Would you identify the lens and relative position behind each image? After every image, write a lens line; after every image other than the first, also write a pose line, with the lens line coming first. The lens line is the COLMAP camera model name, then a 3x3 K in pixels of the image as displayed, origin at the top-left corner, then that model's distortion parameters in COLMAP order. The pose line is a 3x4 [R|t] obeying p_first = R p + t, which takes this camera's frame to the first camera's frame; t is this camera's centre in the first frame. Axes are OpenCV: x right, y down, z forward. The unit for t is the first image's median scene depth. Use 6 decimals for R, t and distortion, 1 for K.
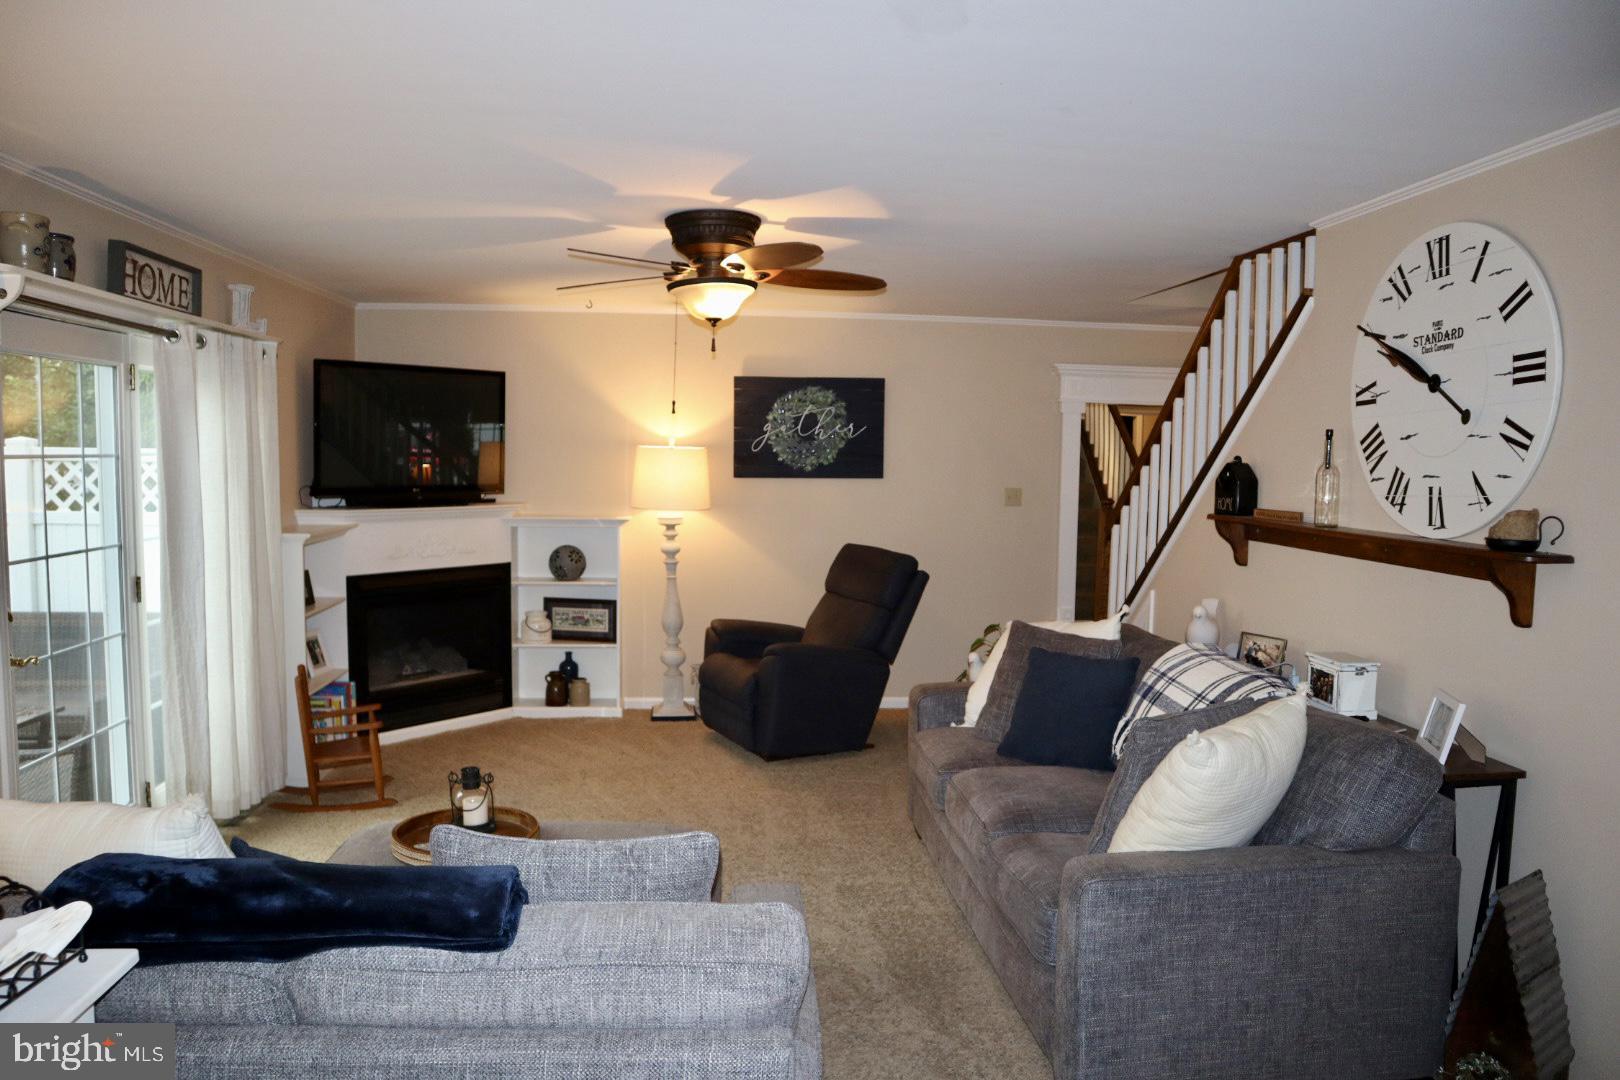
lens RADIAL K [[1120.7, 0, 805.7], [0, 1120.7, 547.0], [0, 0, 1]] dist [-0.126549, 0.082821]
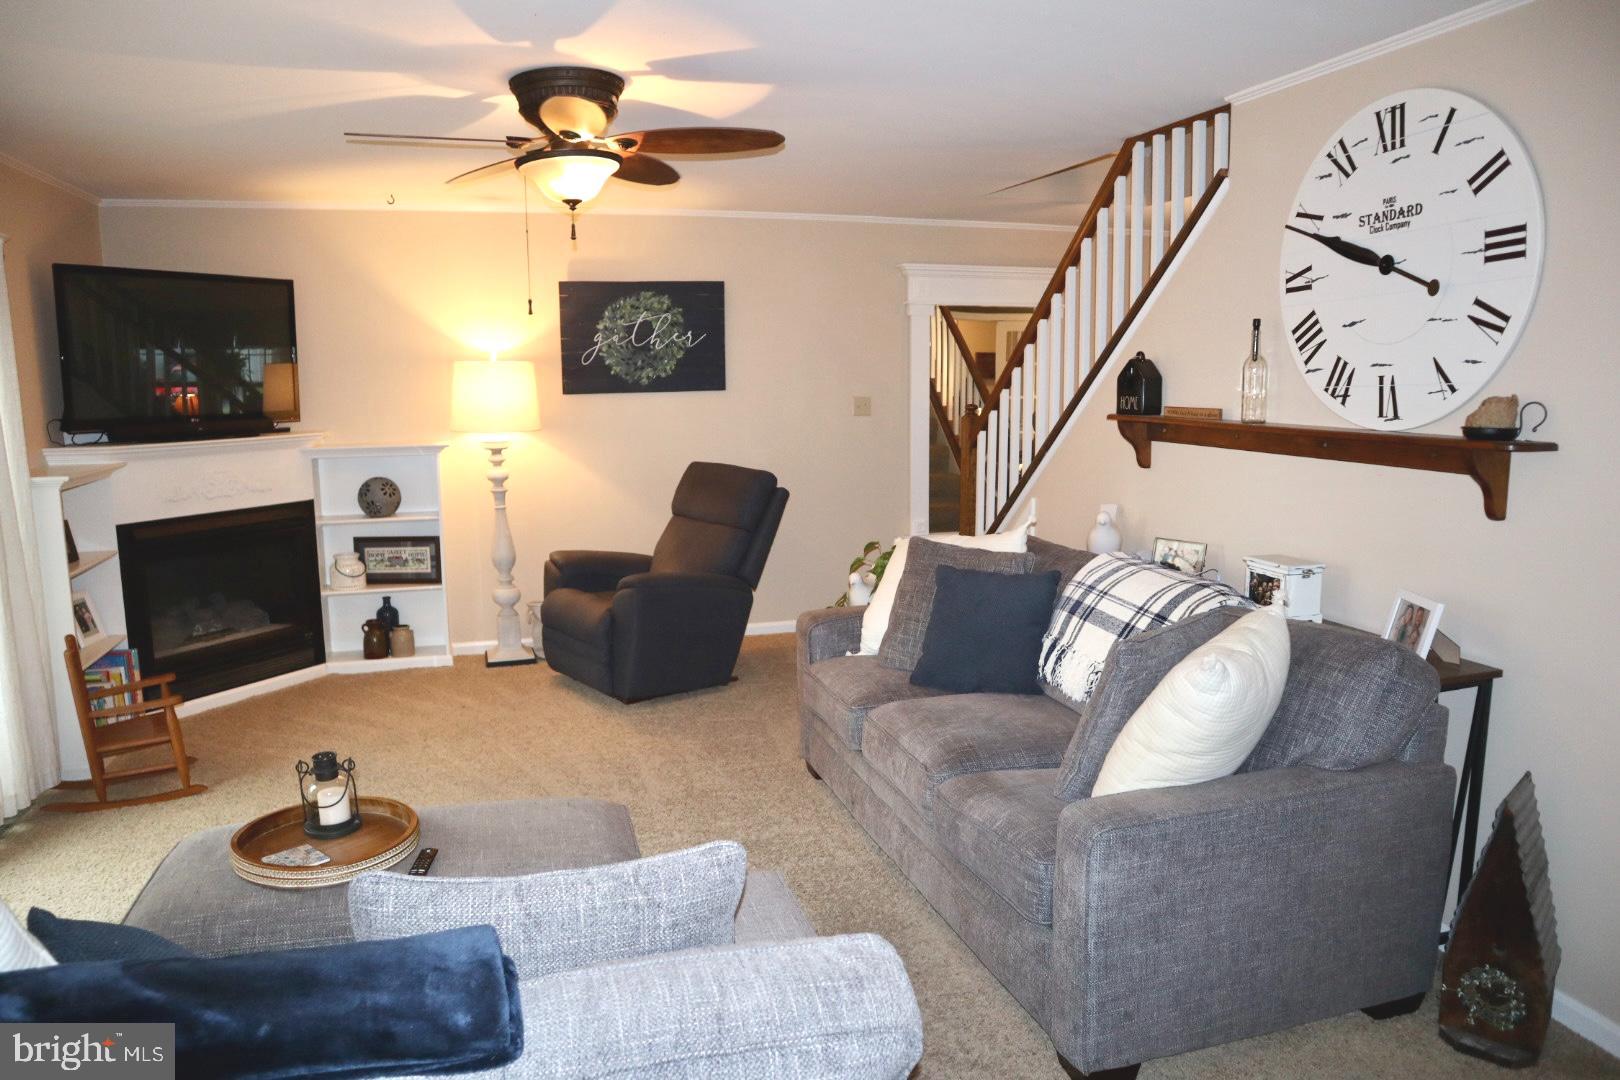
lens RADIAL K [[1120.7, 0, 805.7], [0, 1120.7, 547.0], [0, 0, 1]] dist [-0.126549, 0.082821]
pose [[0.980865, -0.052002, 0.187614, -0.078660], [0.038501, 0.996447, 0.074904, 0.002159], [-0.190843, -0.066247, 0.979383, 0.124756]]
